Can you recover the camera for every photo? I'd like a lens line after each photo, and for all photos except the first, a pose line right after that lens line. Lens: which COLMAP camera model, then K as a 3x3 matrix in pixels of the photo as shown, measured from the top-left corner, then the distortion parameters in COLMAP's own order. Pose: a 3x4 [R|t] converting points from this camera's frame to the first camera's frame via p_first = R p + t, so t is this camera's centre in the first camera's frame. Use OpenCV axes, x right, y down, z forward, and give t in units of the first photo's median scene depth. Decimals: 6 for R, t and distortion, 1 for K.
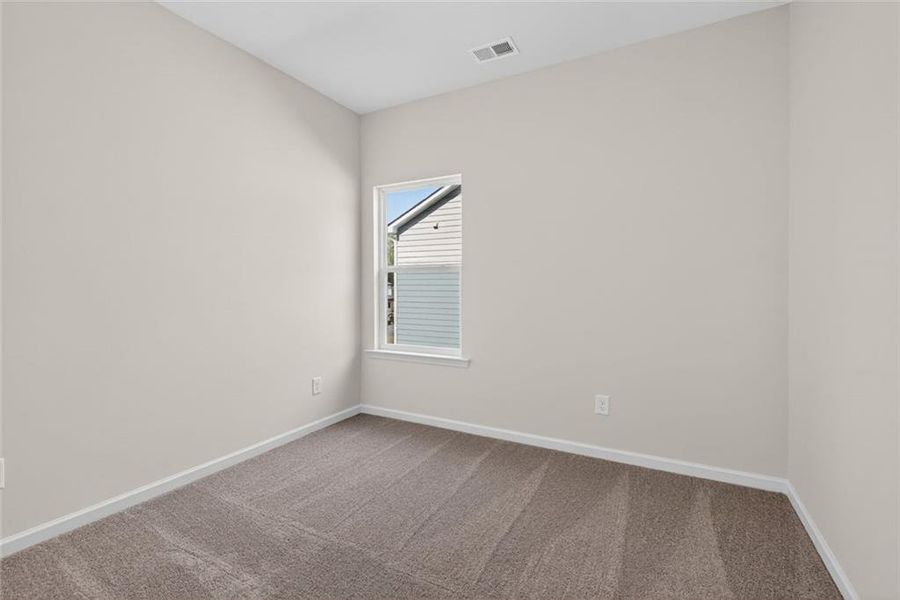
lens RADIAL K [[408.1, 0, 450.0], [0, 408.1, 300.0], [0, 0, 1]] dist [0.000753, -0.000753]
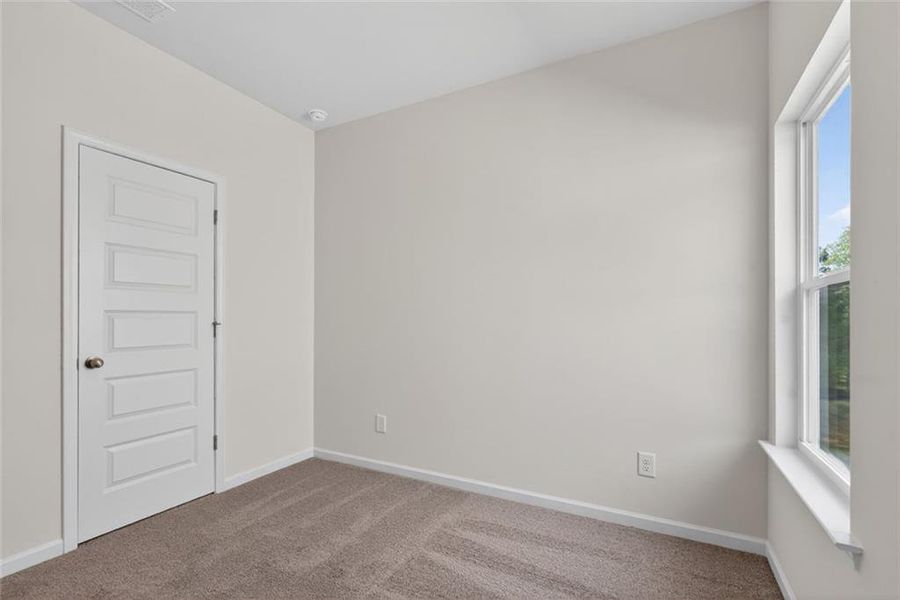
lens RADIAL K [[407.7, 0, 448.6], [0, 407.7, 319.3], [0, 0, 1]] dist [-0.000094, -0.000188]
pose [[-0.011895, -0.001380, -0.999928, 0.368315], [-0.029719, 0.999558, -0.001026, -0.023829], [0.999488, 0.029705, -0.011931, 0.673932]]
